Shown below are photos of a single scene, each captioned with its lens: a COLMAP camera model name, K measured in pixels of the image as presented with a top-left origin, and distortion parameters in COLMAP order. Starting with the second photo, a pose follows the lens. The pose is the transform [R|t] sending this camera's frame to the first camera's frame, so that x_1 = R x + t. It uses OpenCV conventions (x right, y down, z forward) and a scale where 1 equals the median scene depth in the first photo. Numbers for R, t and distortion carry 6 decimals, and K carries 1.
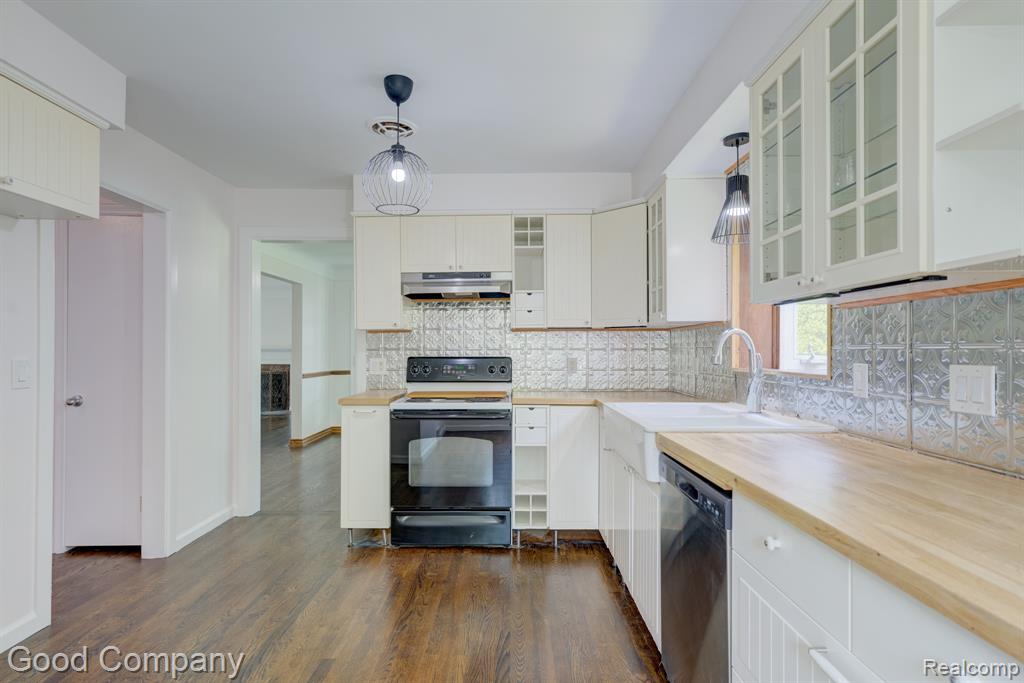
lens RADIAL K [[557.0, 0, 510.2], [0, 557.0, 344.7], [0, 0, 1]] dist [-0.004846, 0.000827]
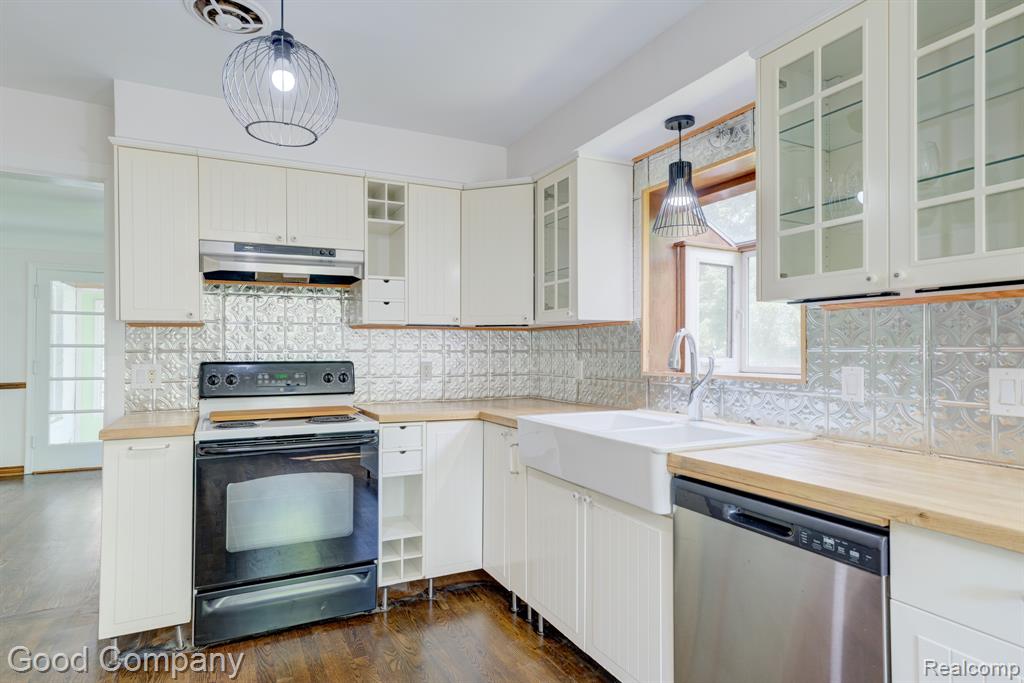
lens RADIAL K [[578.6, 0, 513.9], [0, 578.6, 342.8], [0, 0, 1]] dist [0.011033, 0.001198]
pose [[0.884794, 0.007959, 0.465914, -0.203185], [-0.005451, 0.999962, -0.006731, 0.000990], [-0.465950, 0.003416, 0.884804, 0.208930]]
